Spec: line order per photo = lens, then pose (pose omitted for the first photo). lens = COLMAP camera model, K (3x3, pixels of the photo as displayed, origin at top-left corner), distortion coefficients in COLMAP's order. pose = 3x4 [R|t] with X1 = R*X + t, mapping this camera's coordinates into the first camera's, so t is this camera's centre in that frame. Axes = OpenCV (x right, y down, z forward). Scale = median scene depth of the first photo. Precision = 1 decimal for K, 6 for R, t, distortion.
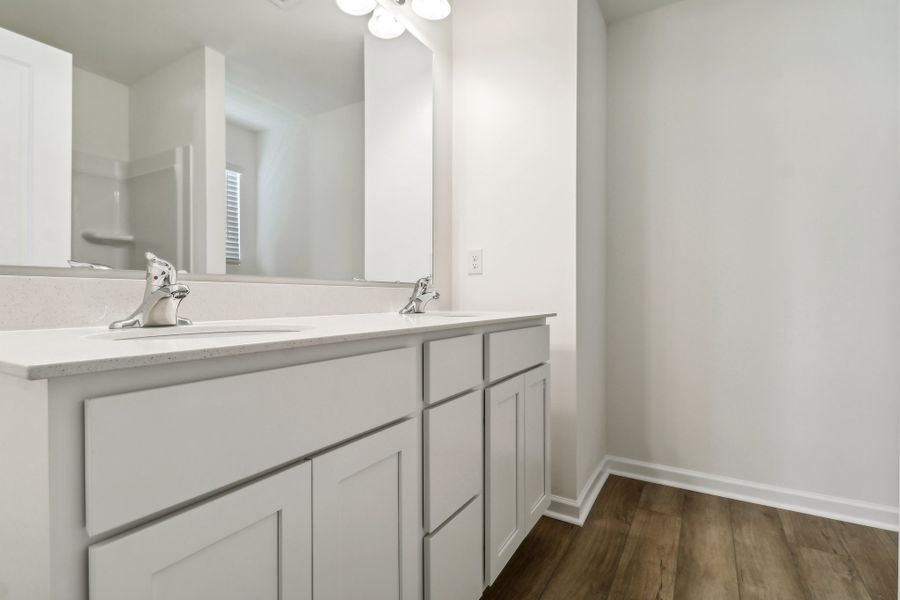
lens RADIAL K [[428.5, 0, 444.8], [0, 428.5, 296.9], [0, 0, 1]] dist [-0.002159, -0.000550]
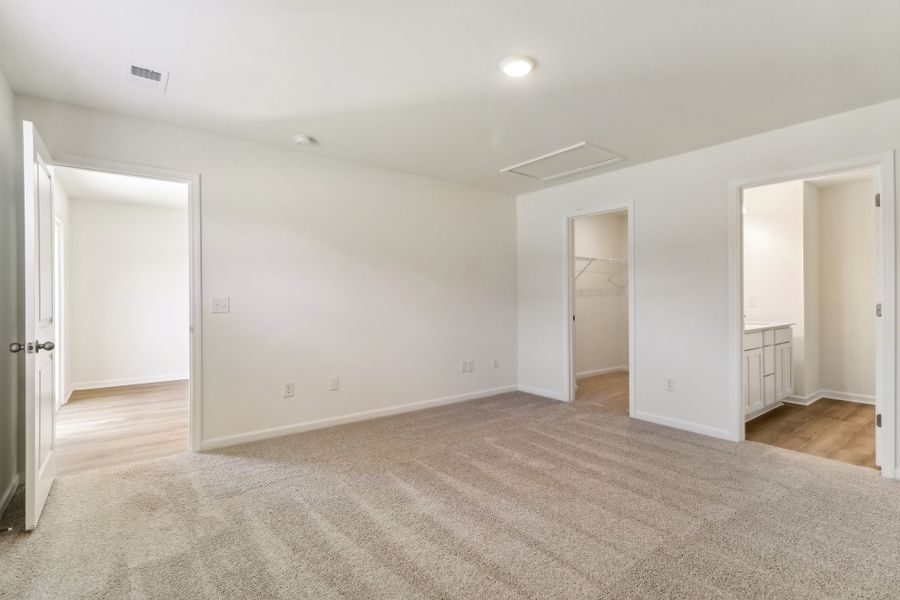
lens RADIAL K [[428.5, 0, 444.8], [0, 428.5, 296.9], [0, 0, 1]] dist [-0.002159, -0.000550]
pose [[0.924830, -0.001747, -0.380377, -1.486917], [0.002692, 0.999994, 0.001951, -0.284331], [0.380371, -0.002828, 0.924830, -4.585536]]
